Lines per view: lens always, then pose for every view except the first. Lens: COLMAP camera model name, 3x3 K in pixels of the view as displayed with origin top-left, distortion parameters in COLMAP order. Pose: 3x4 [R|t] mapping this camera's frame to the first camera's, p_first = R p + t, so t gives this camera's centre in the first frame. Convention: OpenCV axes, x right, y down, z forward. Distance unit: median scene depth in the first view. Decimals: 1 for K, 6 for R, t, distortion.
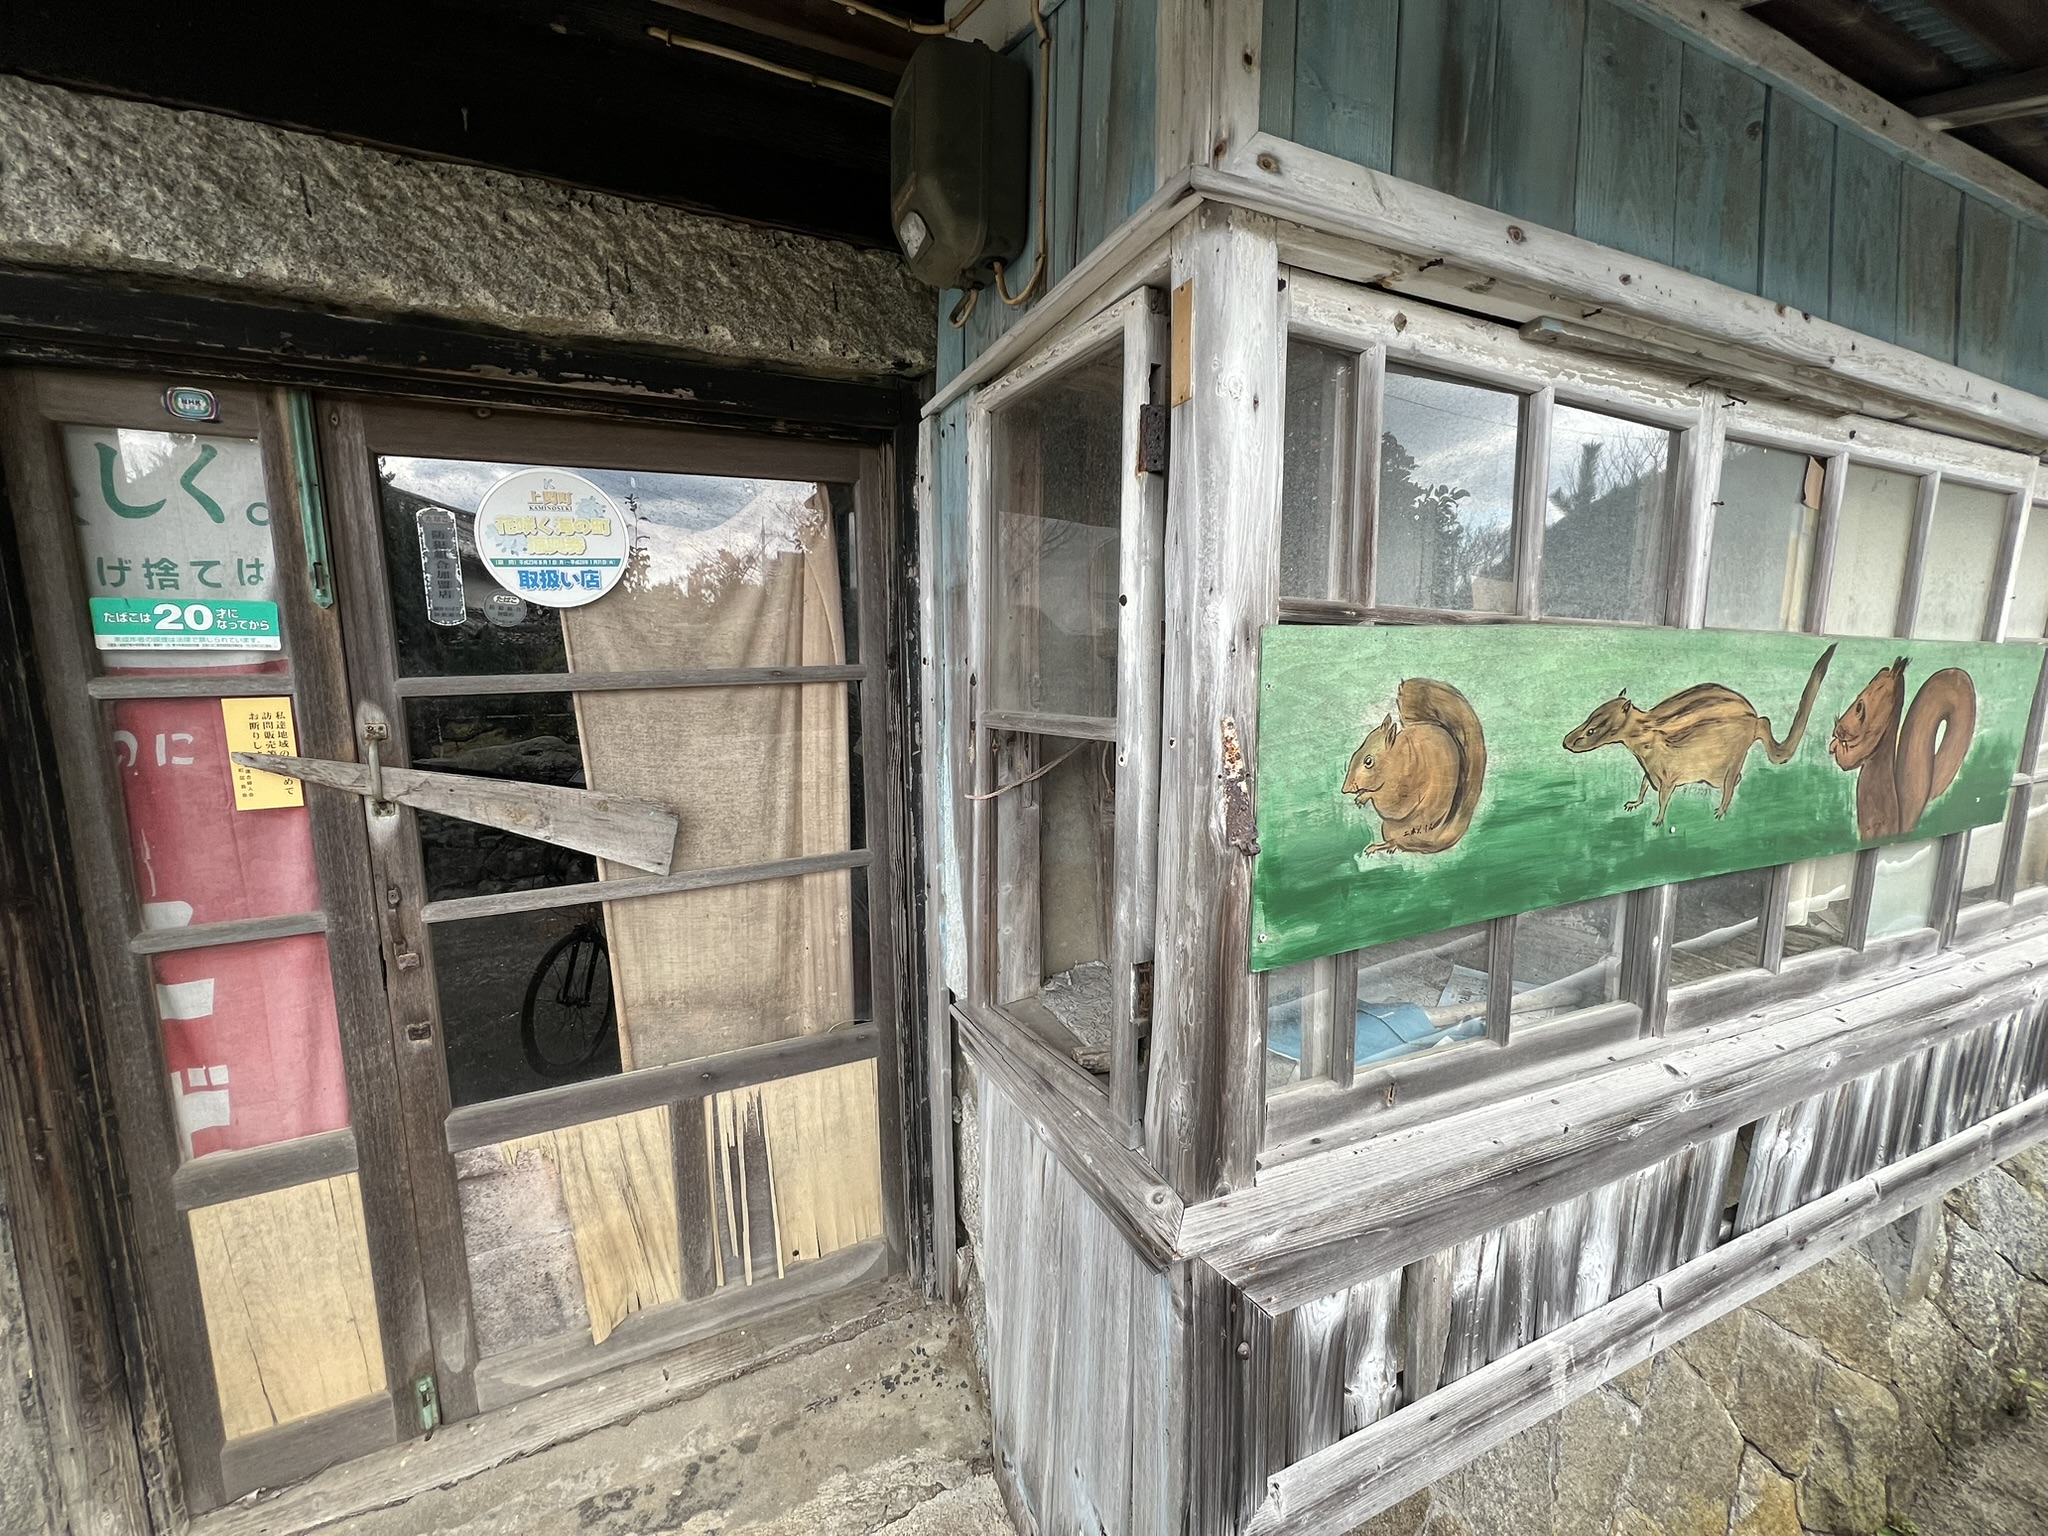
lens RADIAL K [[819.9, 0, 1025.9], [0, 819.9, 764.5], [0, 0, 1]] dist [0.000936, -0.000086]
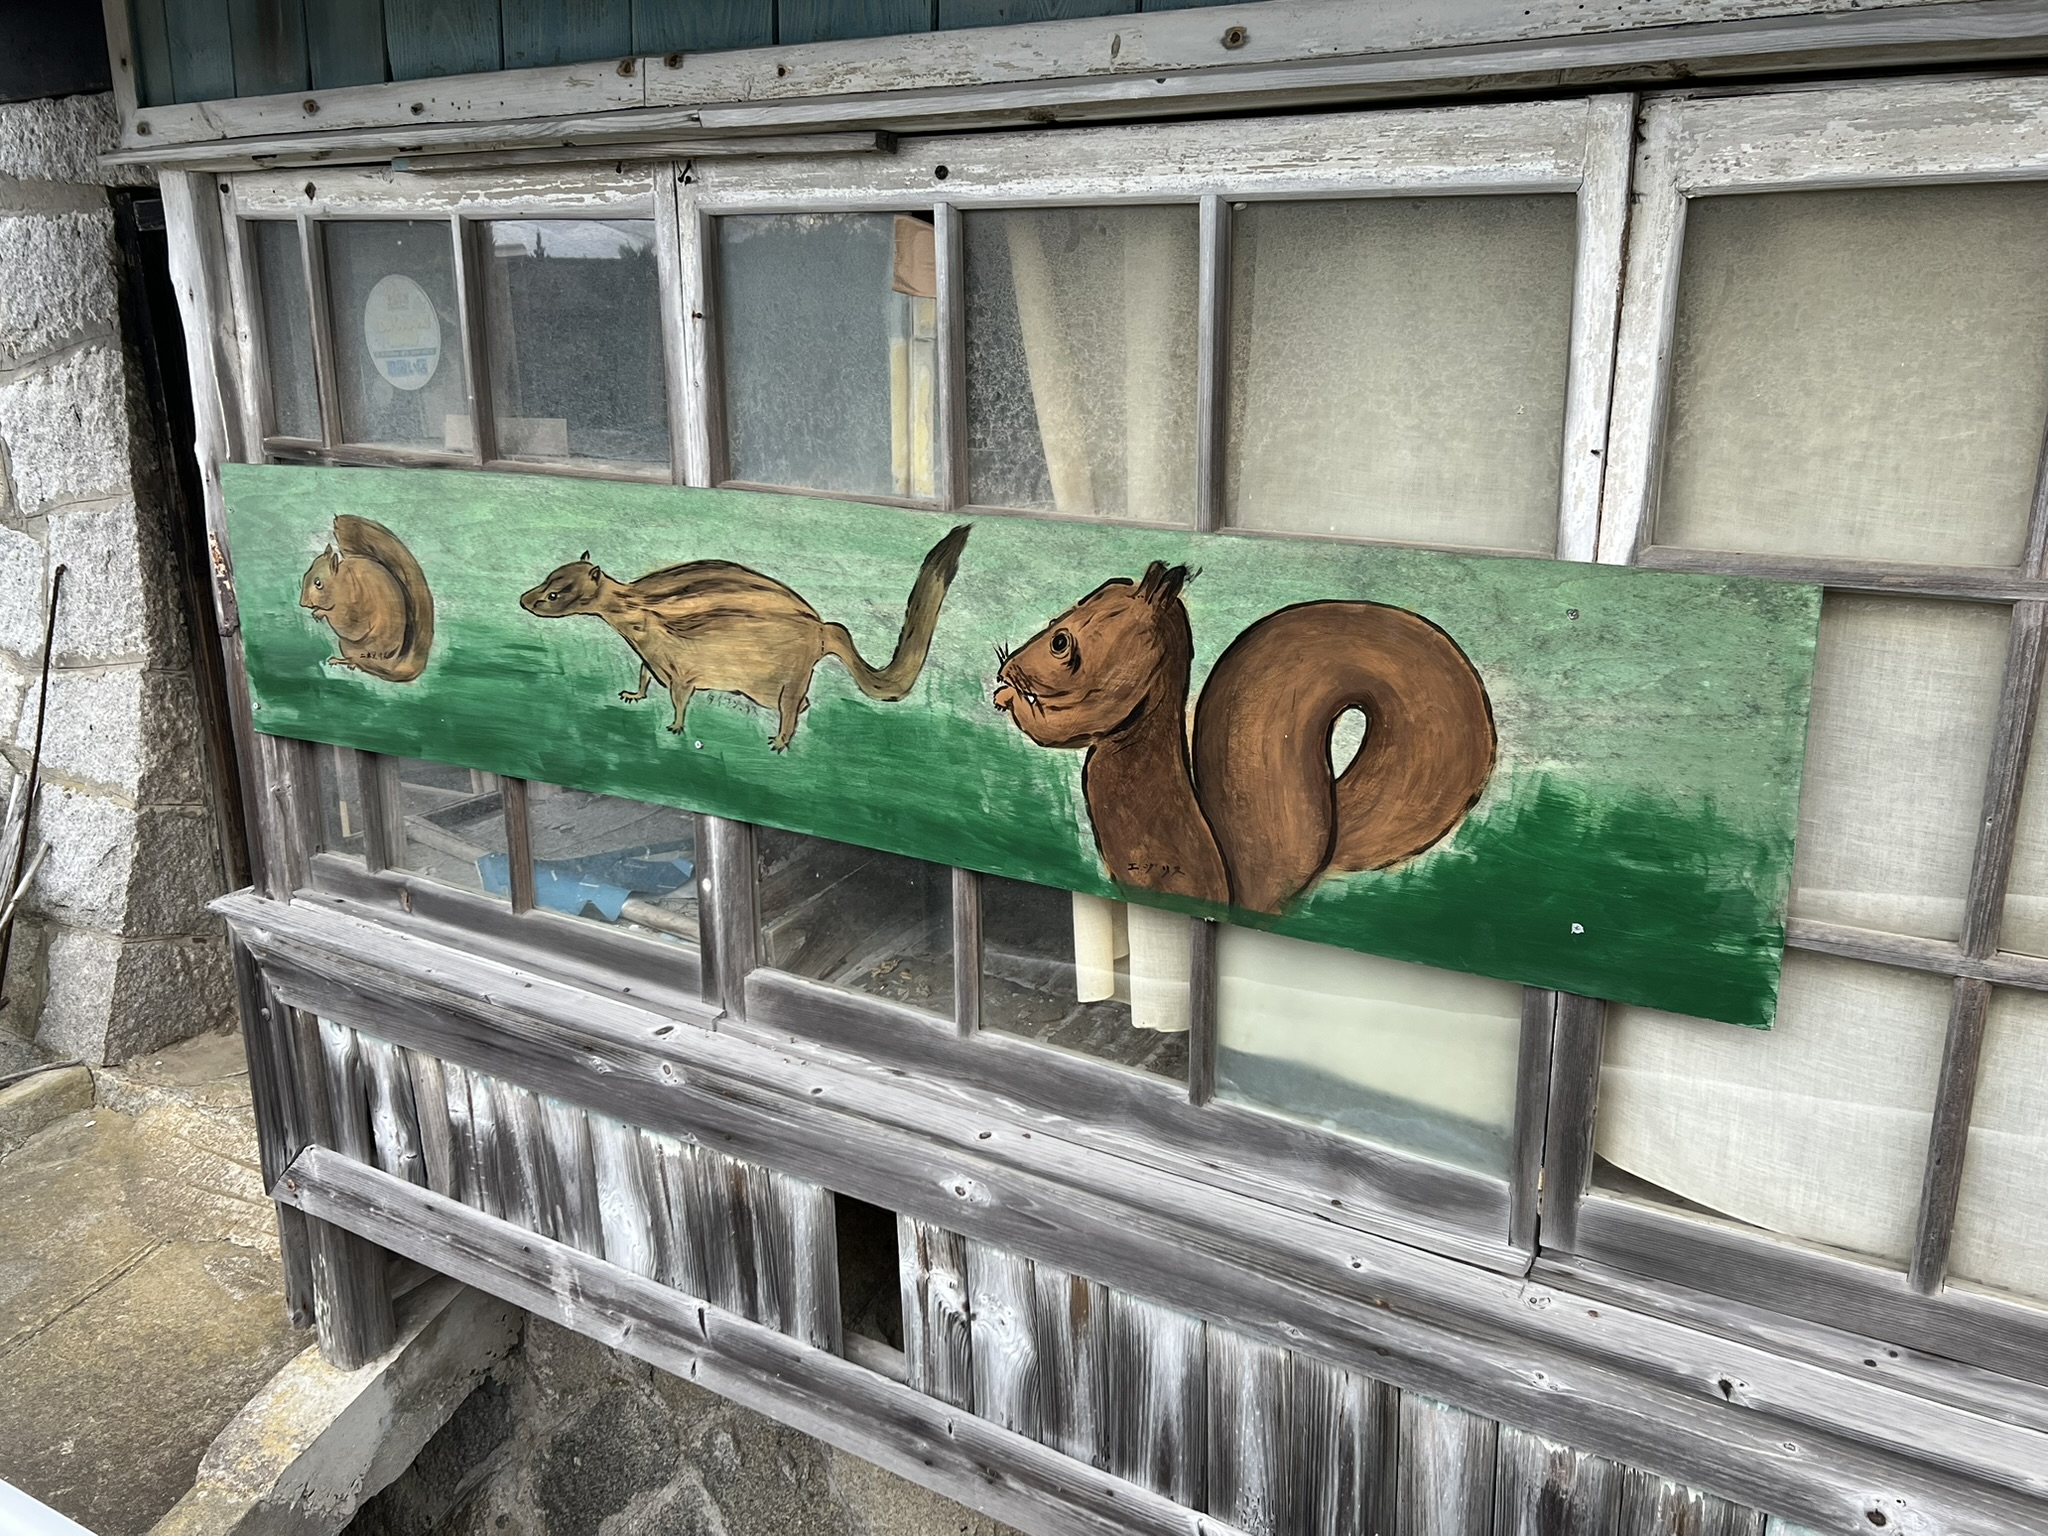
lens RADIAL K [[1670.0, 0, 1030.3], [0, 1670.0, 777.4], [0, 0, 1]] dist [0.056391, -0.053747]
pose [[0.548323, 0.219901, -0.806837, 2.567265], [-0.101006, 0.975160, 0.197134, -0.267048], [0.830144, -0.026598, 0.556914, 0.436042]]
